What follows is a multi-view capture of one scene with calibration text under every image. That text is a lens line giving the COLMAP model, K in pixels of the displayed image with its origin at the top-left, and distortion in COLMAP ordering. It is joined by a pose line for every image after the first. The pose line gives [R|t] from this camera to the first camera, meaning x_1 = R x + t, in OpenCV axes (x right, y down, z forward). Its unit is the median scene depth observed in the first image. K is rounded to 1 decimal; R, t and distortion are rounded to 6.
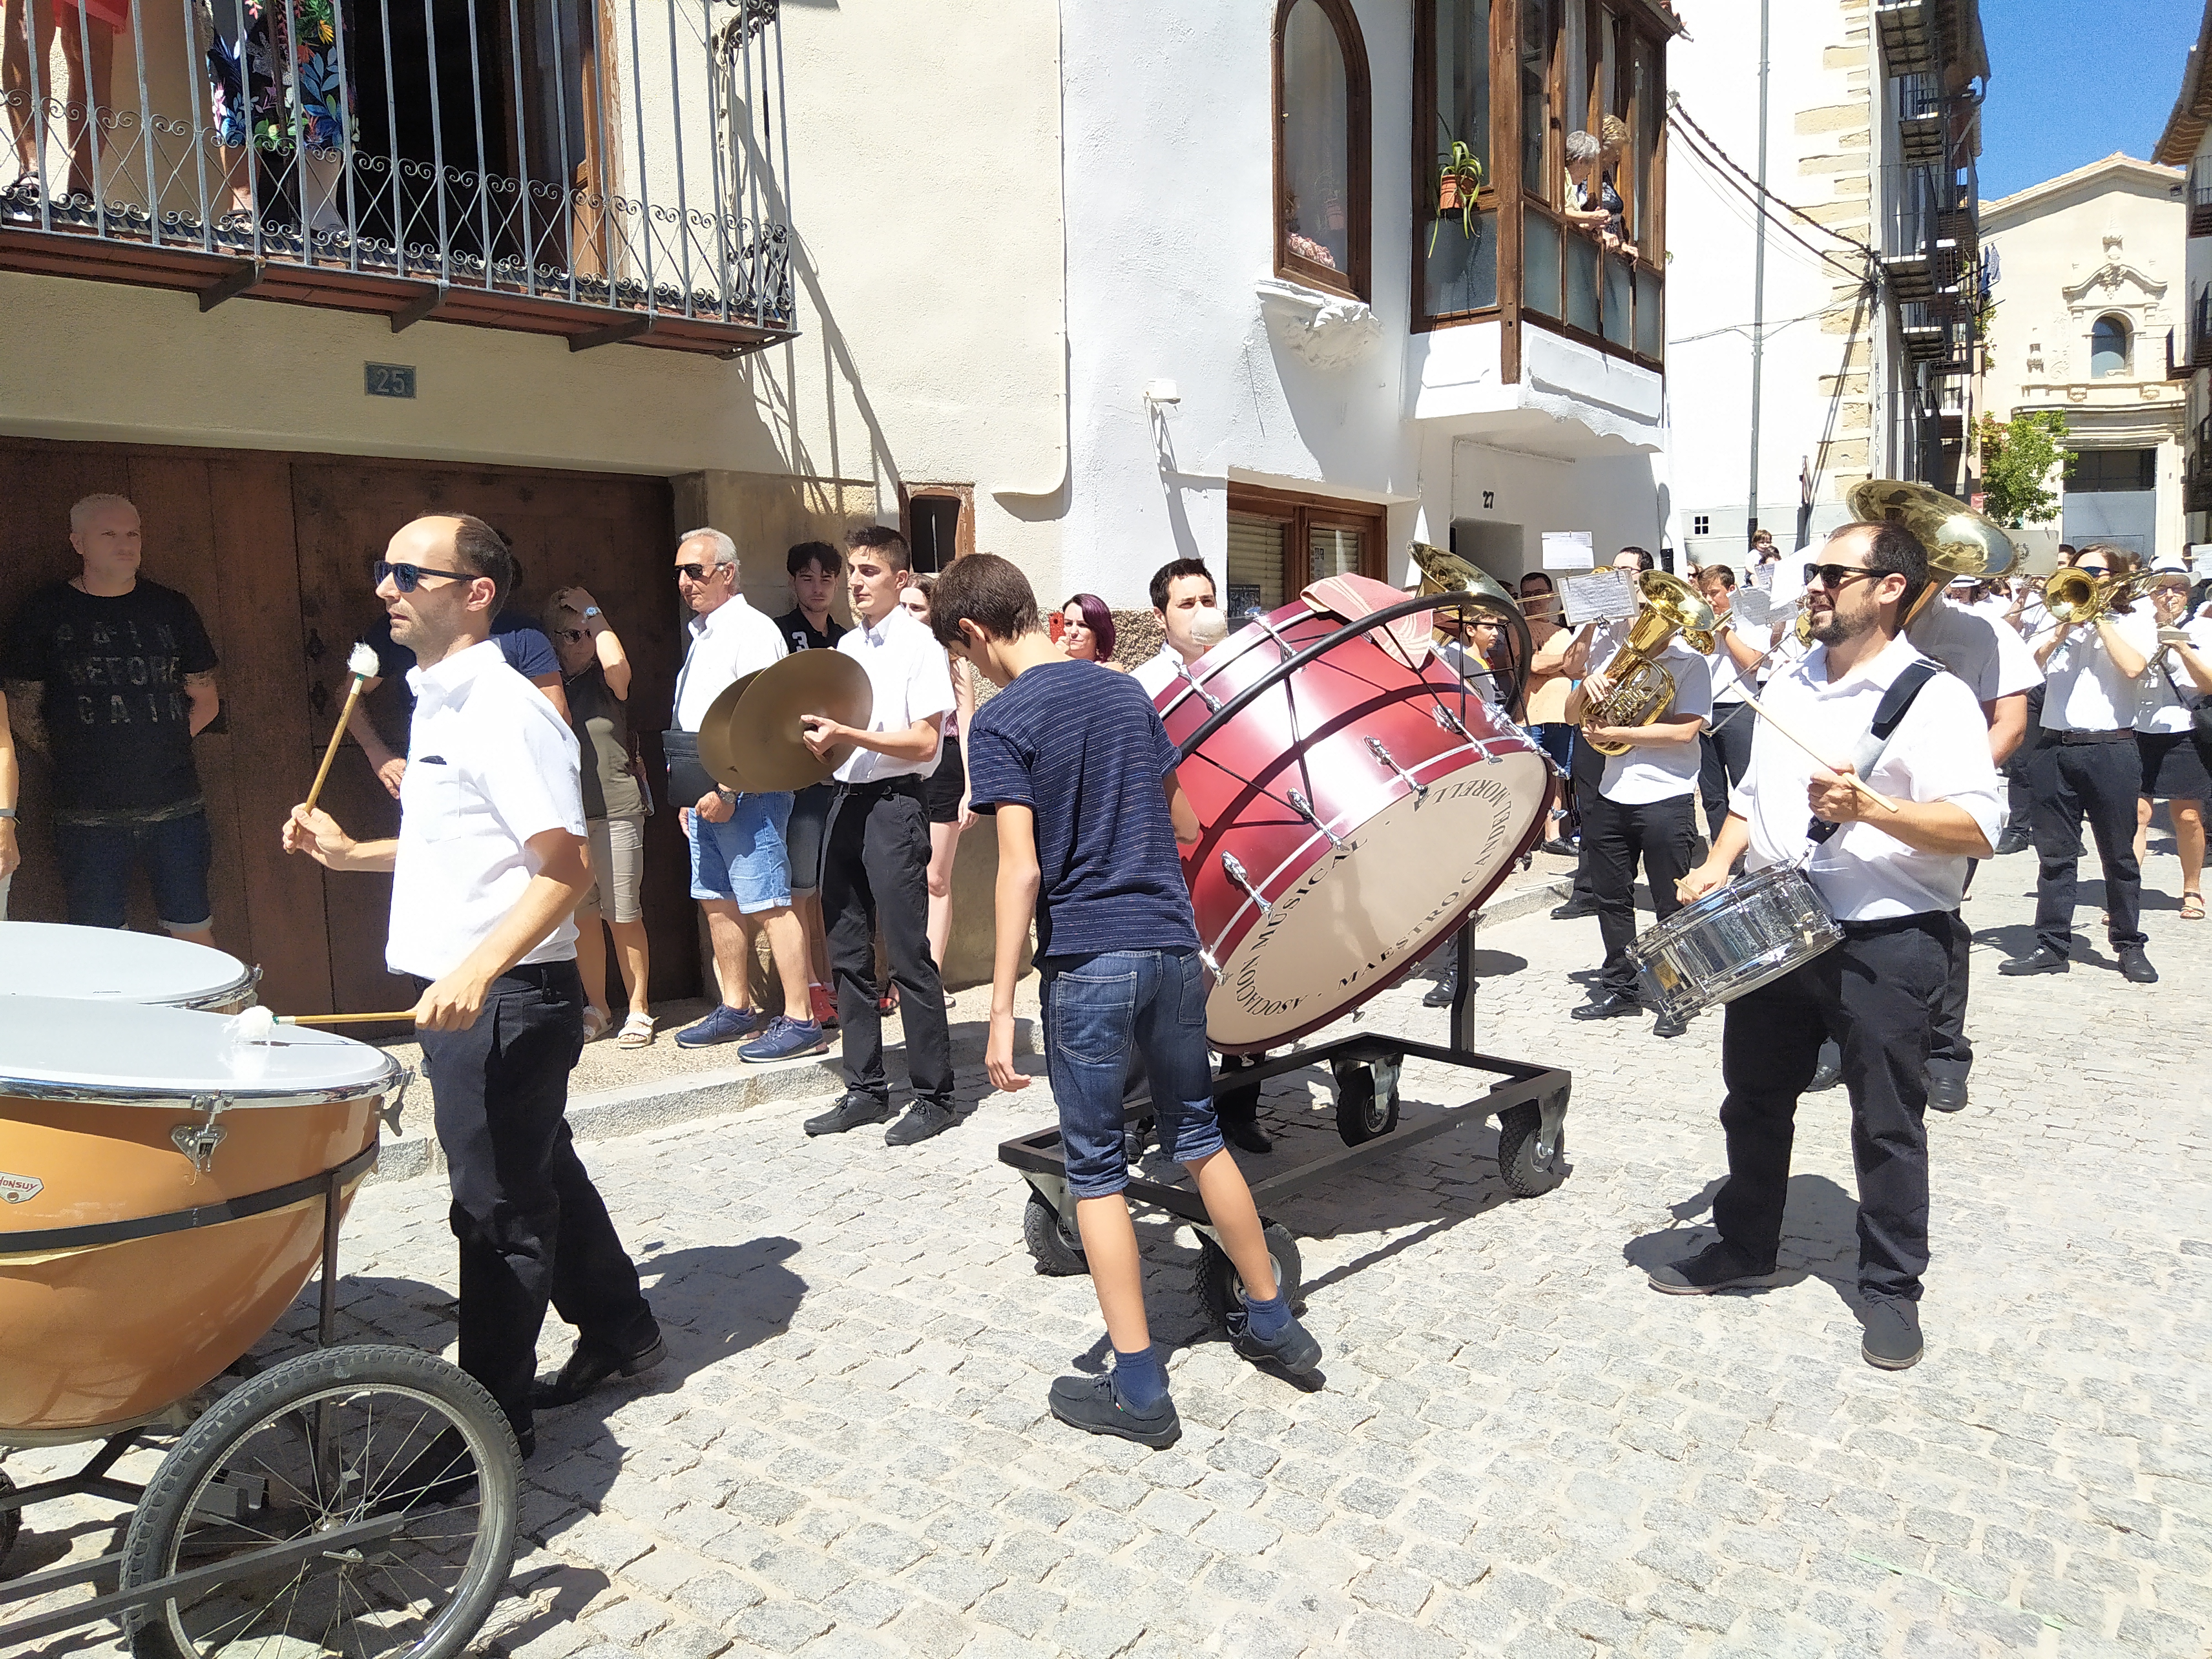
lens RADIAL K [[1609.2, 0, 1105.7], [0, 1609.2, 802.6], [0, 0, 1]] dist [0.073943, -0.091307]
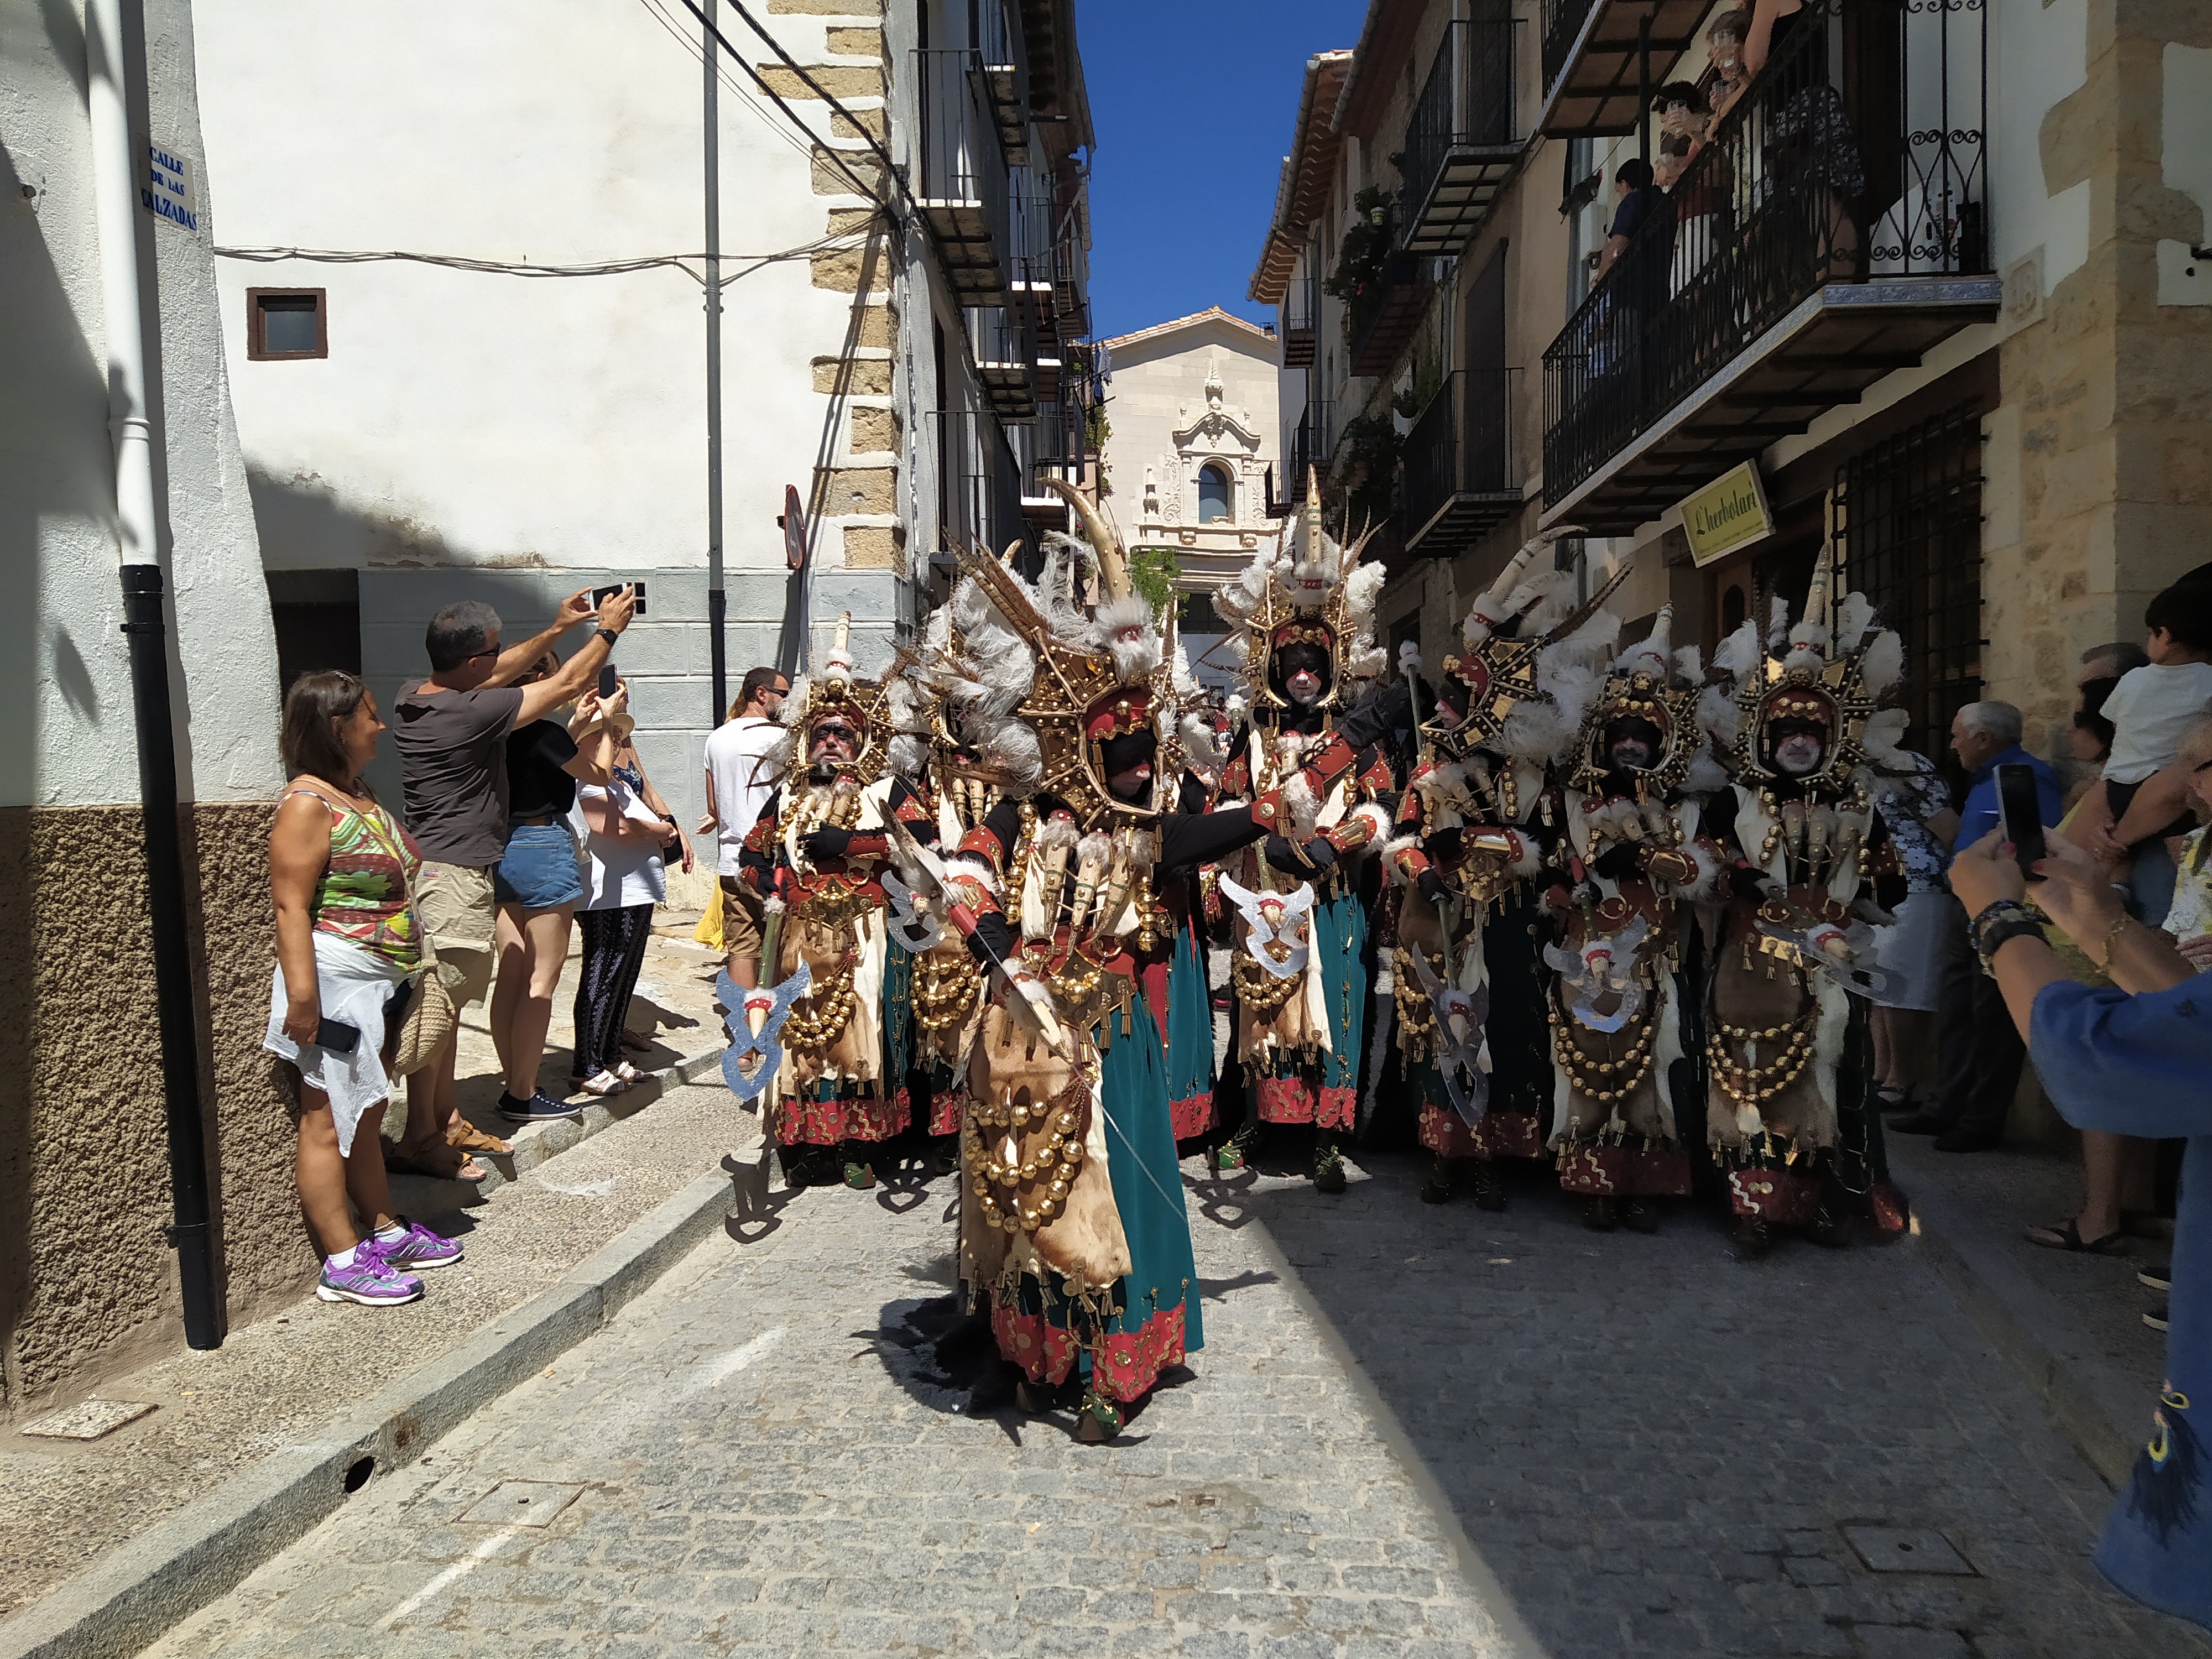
lens RADIAL K [[1609.2, 0, 1105.7], [0, 1609.2, 802.6], [0, 0, 1]] dist [0.073943, -0.091307]
pose [[0.887152, 0.007483, 0.461417, 1.006564], [0.027004, 0.997313, -0.068095, -0.216422], [-0.460686, 0.072871, 0.884566, 1.697644]]
